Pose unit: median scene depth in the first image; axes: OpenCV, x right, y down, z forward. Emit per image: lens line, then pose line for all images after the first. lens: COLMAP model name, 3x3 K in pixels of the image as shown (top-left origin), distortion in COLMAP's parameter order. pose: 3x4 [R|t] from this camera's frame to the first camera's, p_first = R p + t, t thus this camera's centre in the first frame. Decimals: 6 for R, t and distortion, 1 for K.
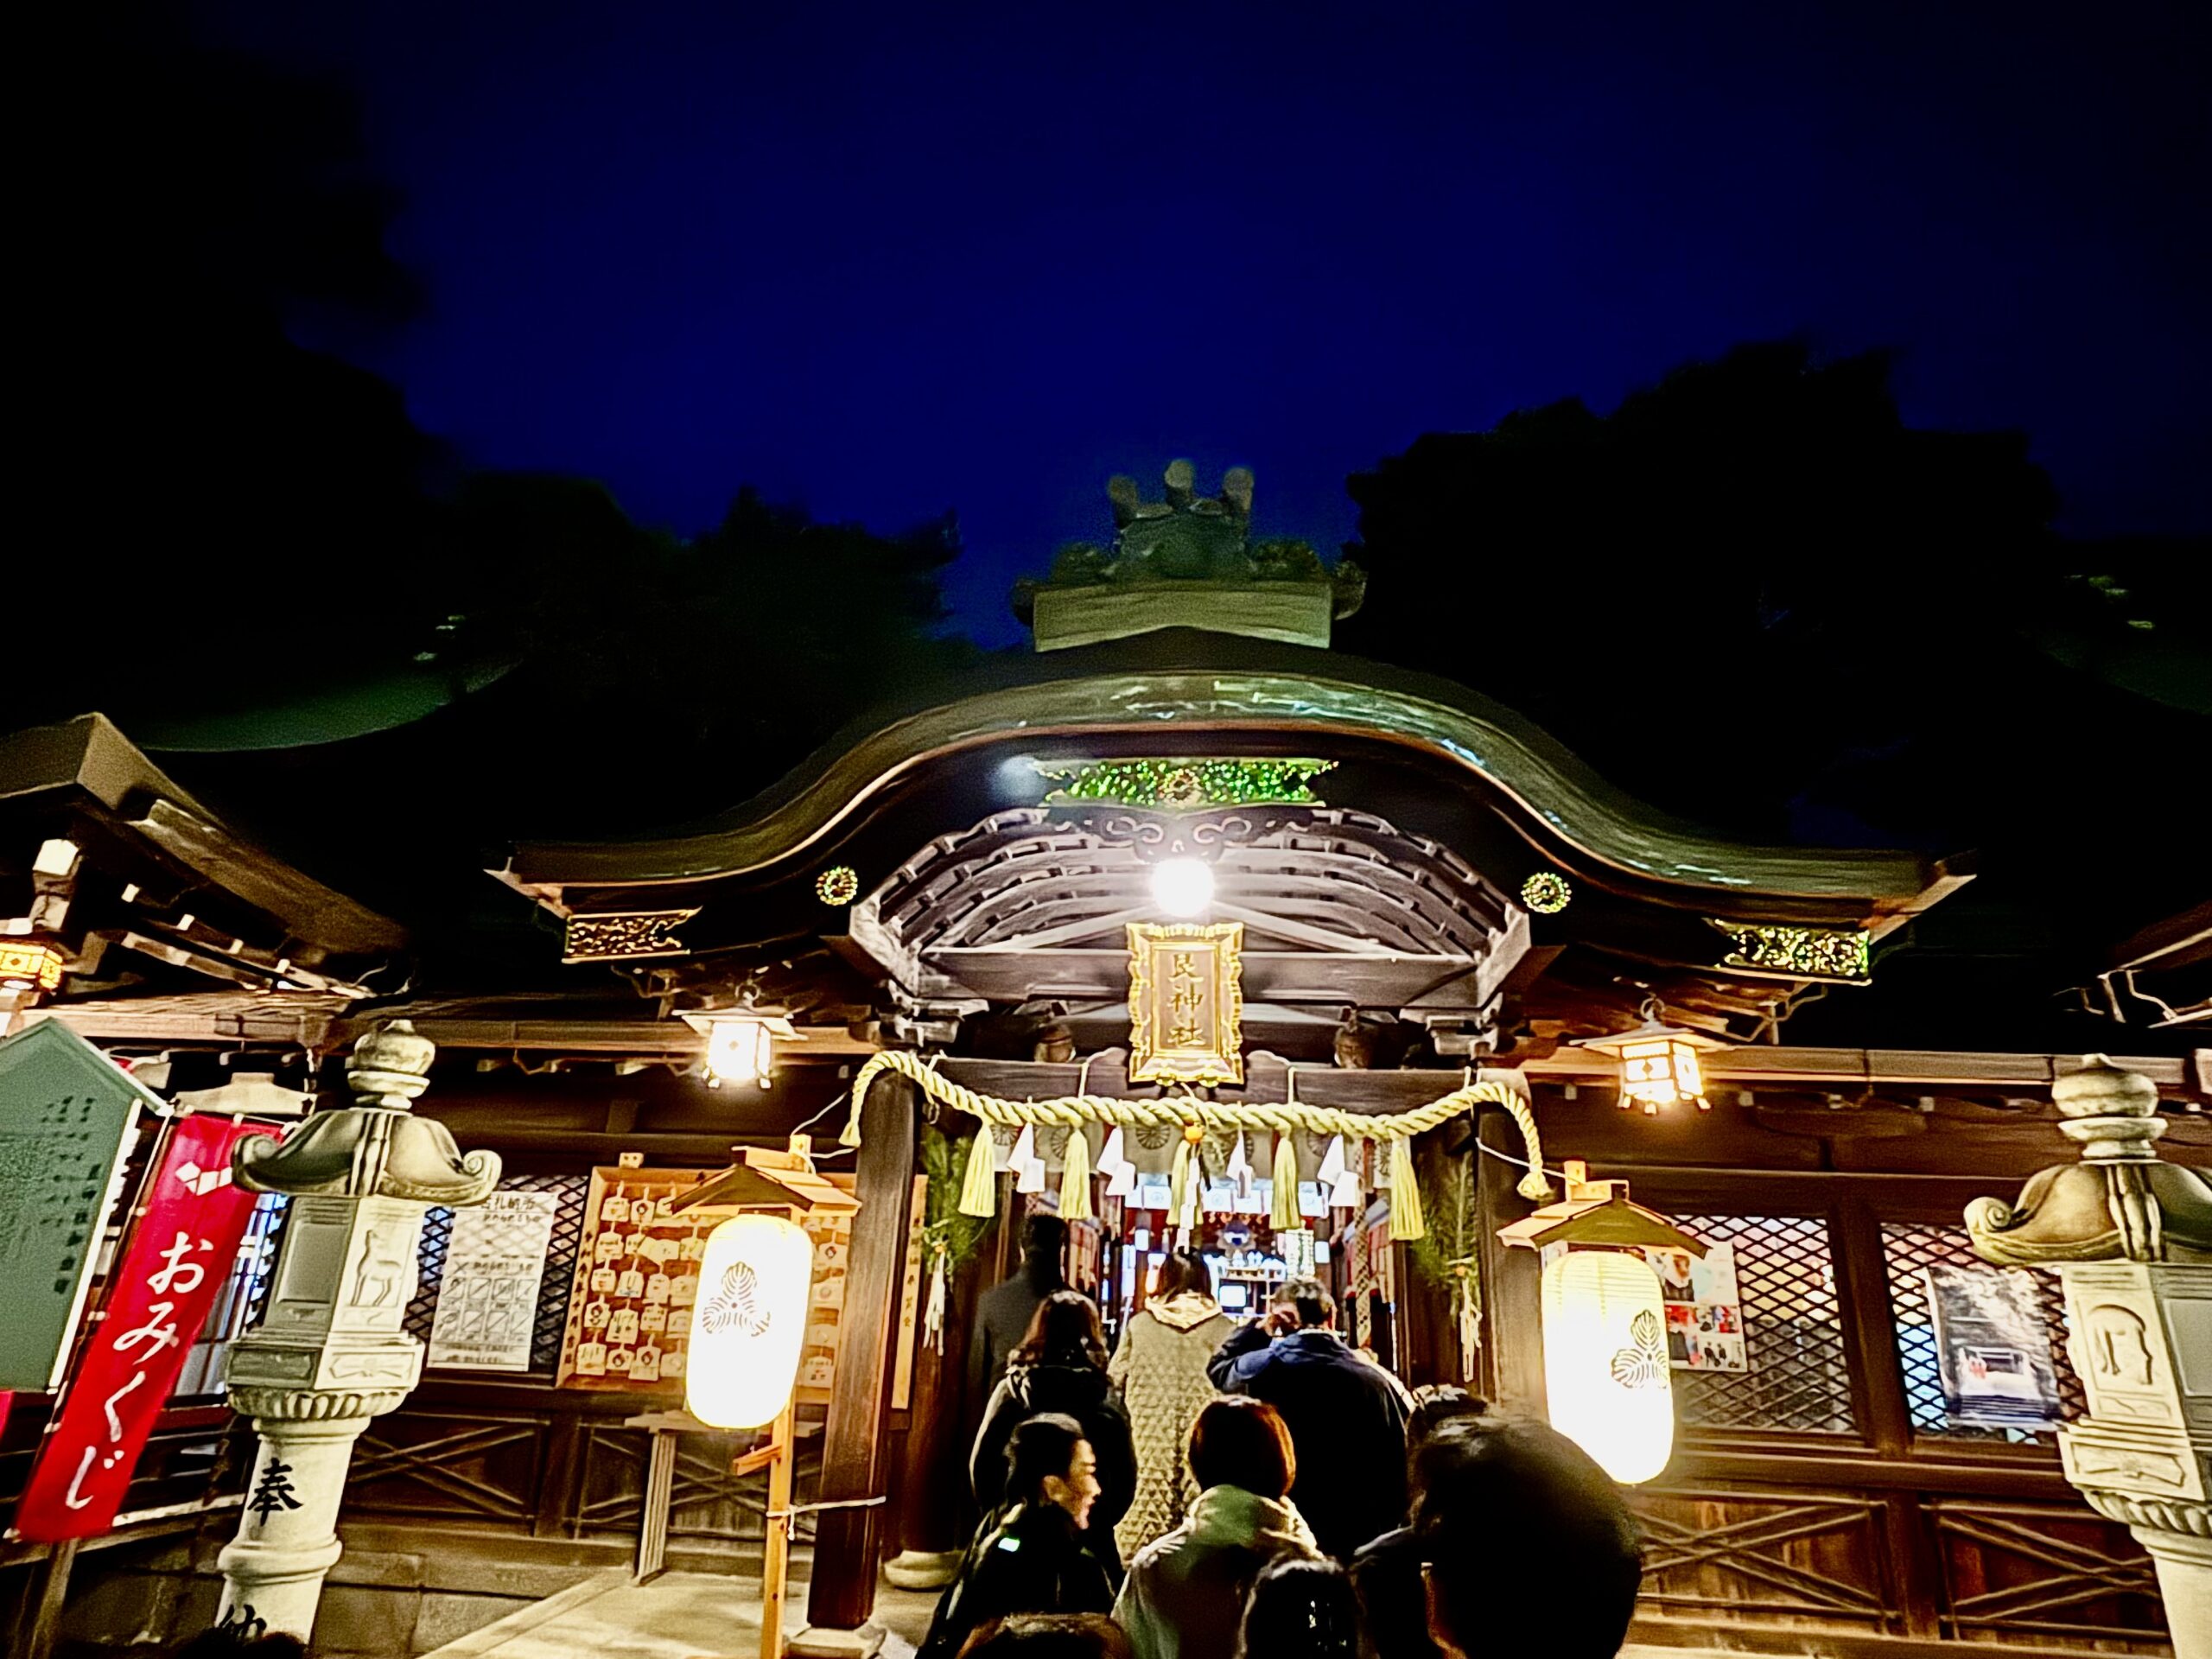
lens RADIAL K [[1231.0, 0, 1100.5], [0, 1231.0, 824.5], [0, 0, 1]] dist [0.000732, -0.000258]
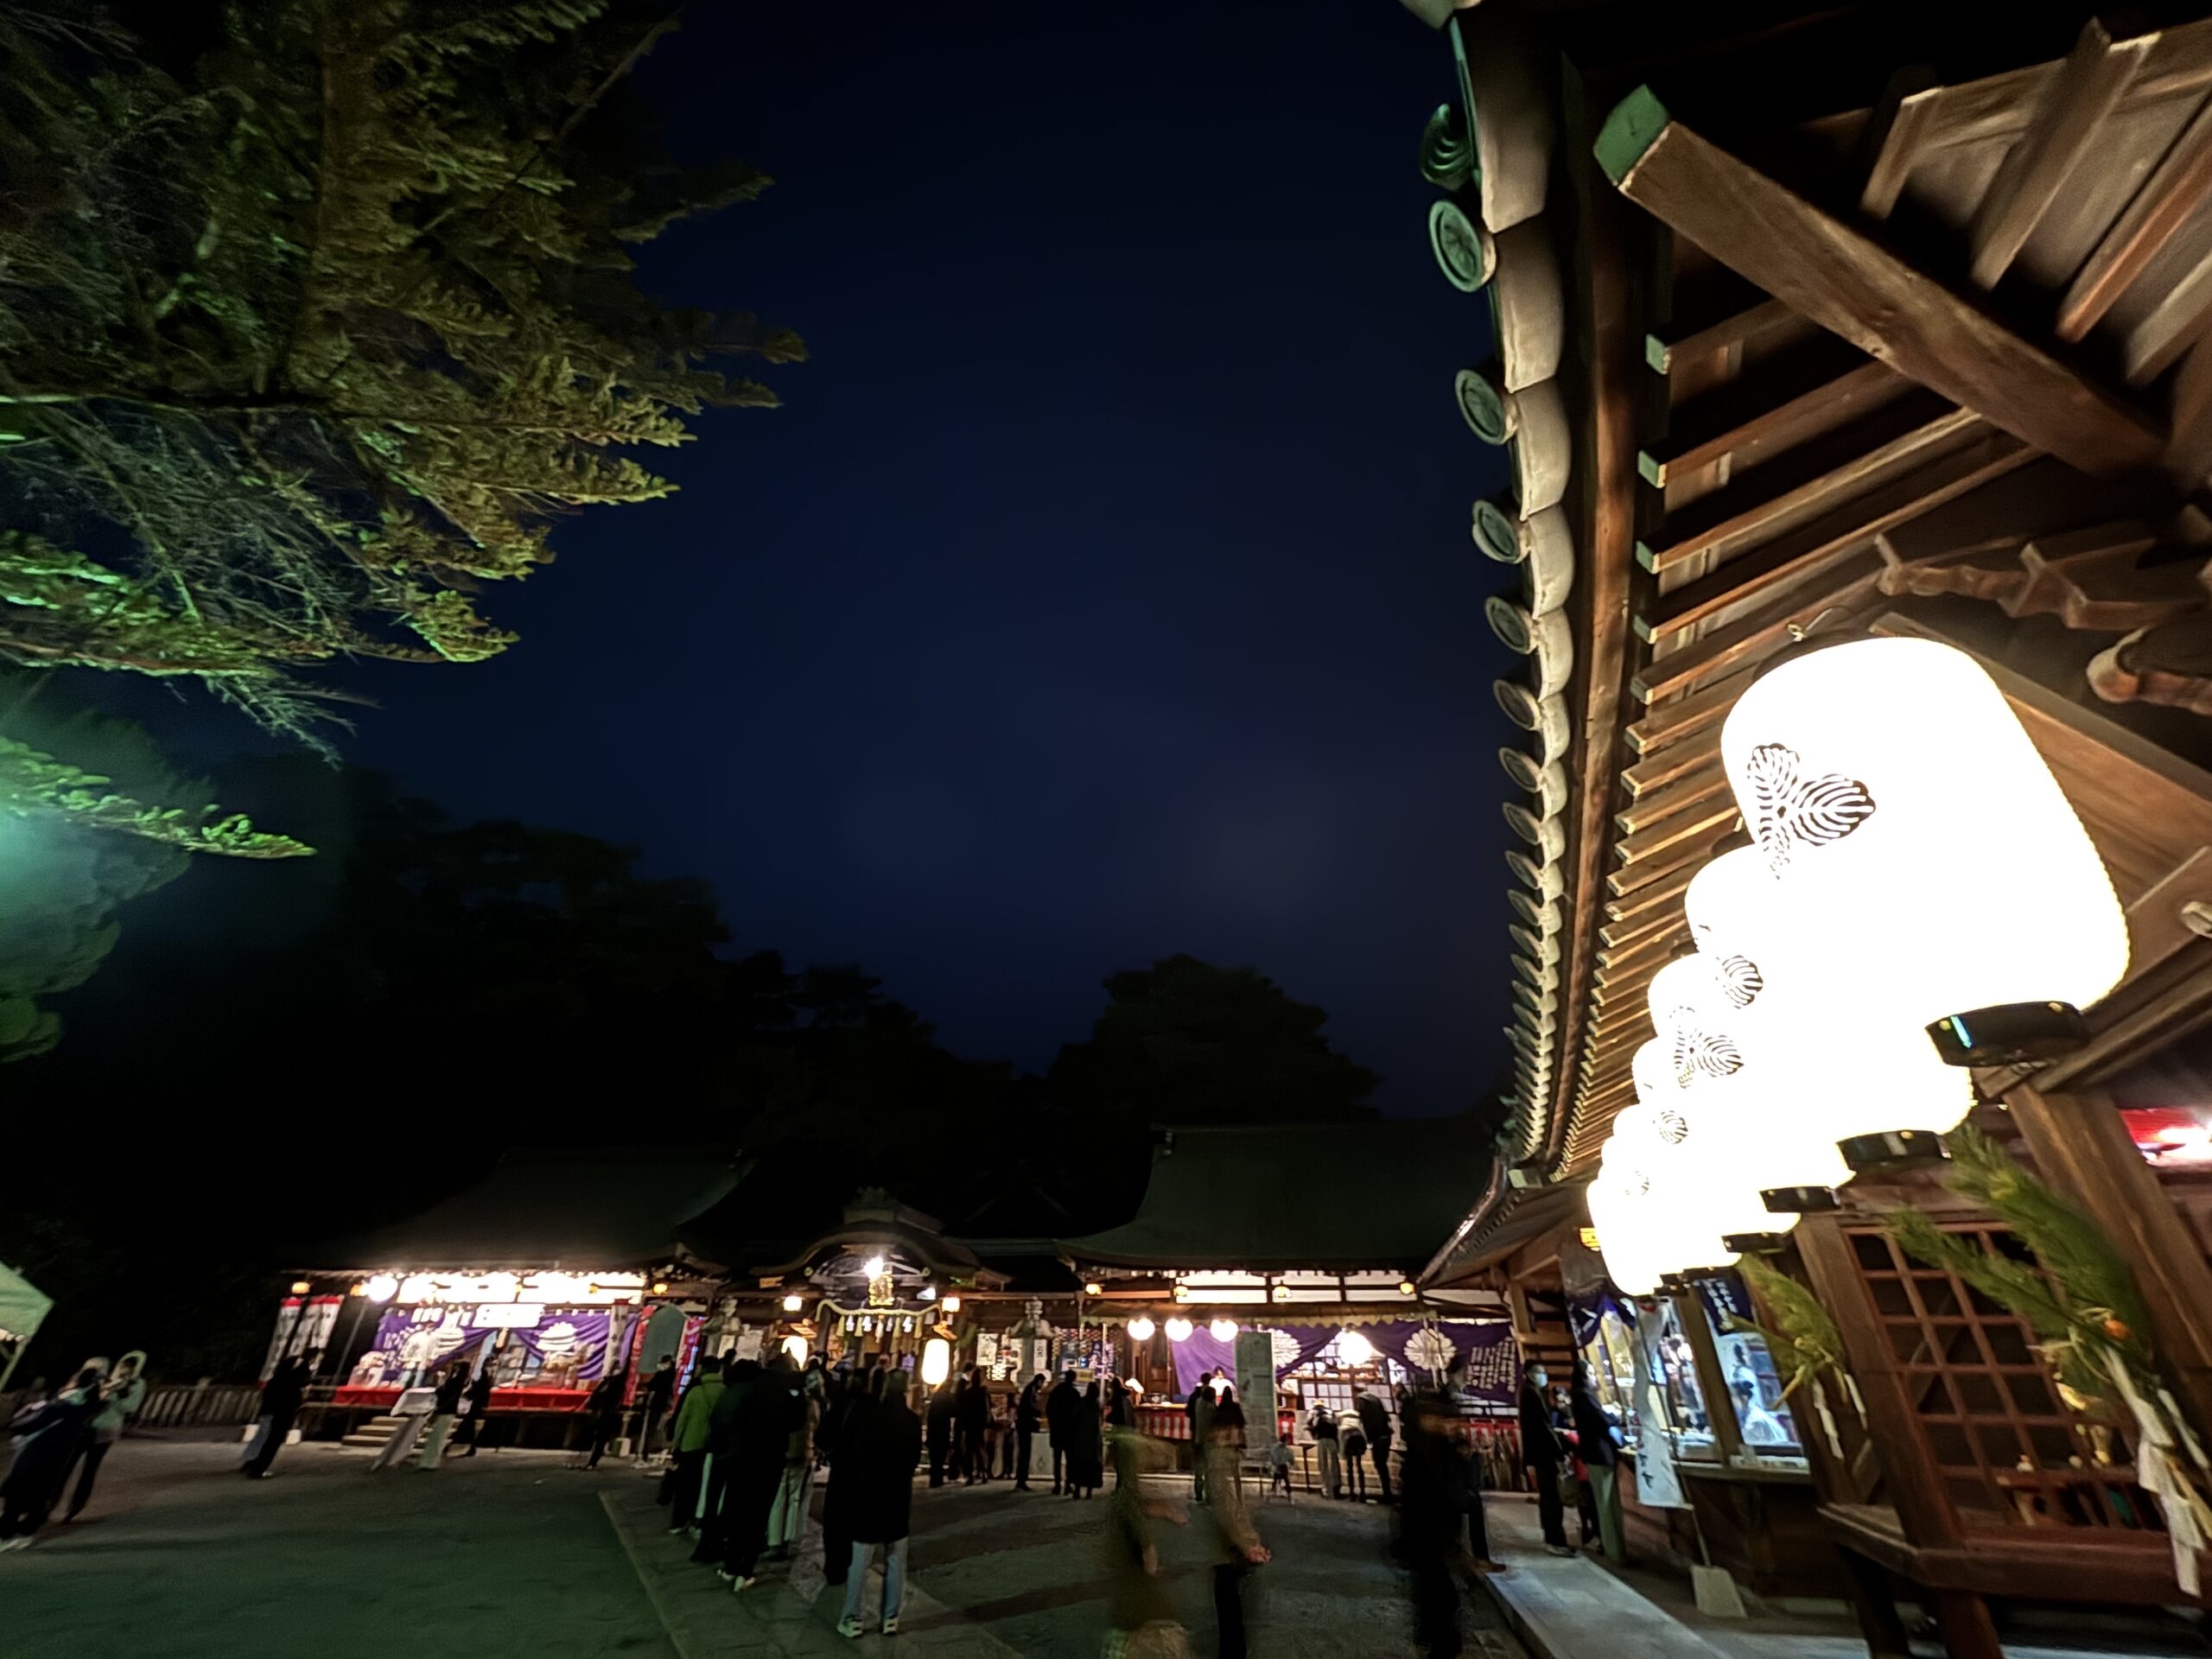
lens RADIAL K [[891.1, 0, 1112.1], [0, 891.1, 837.8], [0, 0, 1]] dist [-0.000475, -0.000017]
pose [[0.994736, -0.070478, -0.074379, 1.423421], [0.056388, 0.982606, -0.176937, -0.976881], [0.085555, 0.171811, 0.981408, -2.834707]]
